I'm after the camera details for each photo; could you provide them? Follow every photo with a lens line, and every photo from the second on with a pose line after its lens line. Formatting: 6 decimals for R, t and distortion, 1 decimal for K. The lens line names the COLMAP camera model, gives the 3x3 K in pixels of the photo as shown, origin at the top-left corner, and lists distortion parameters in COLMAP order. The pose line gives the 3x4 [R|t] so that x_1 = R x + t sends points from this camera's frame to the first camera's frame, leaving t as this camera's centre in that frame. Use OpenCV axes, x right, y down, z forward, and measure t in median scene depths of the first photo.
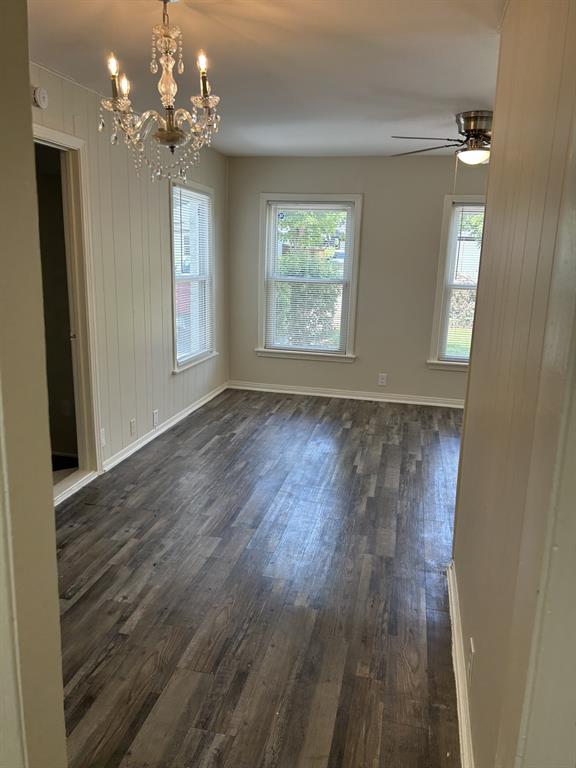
lens RADIAL K [[579.4, 0, 289.7], [0, 579.4, 387.9], [0, 0, 1]] dist [0.079761, -0.086331]
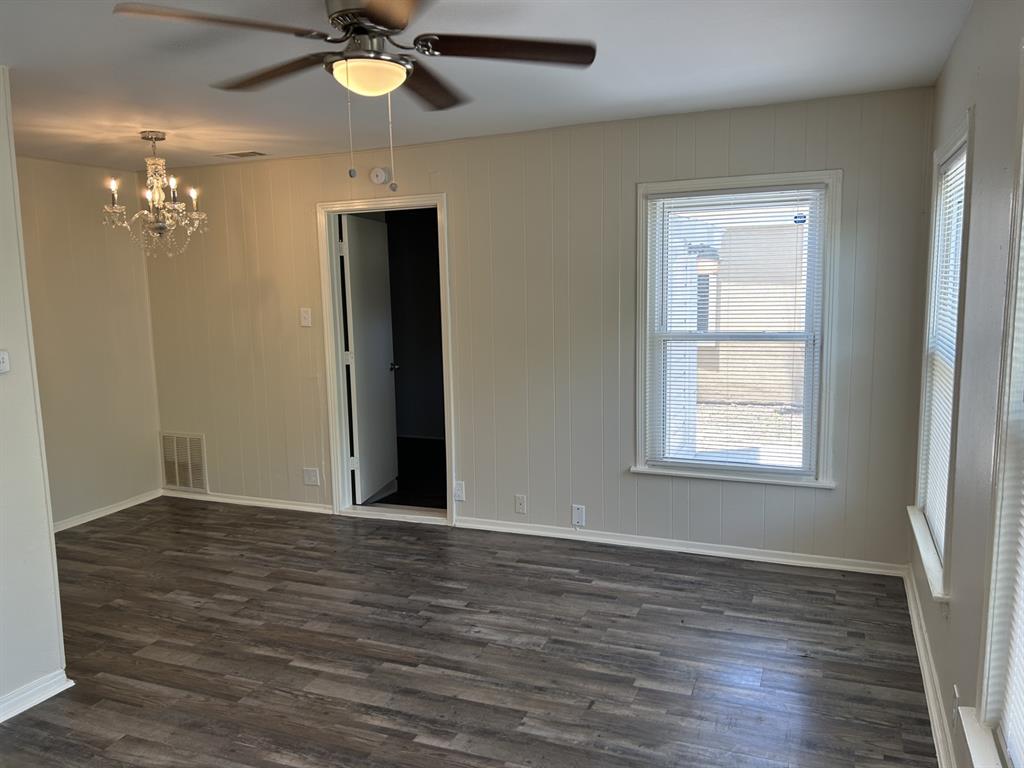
lens RADIAL K [[772.5, 0, 506.9], [0, 772.5, 386.0], [0, 0, 1]] dist [0.079761, -0.086331]
pose [[-0.186363, 0.114905, -0.975739, 0.818397], [-0.201376, 0.967585, 0.152407, -0.269175], [0.961622, 0.224893, -0.157183, 1.147009]]
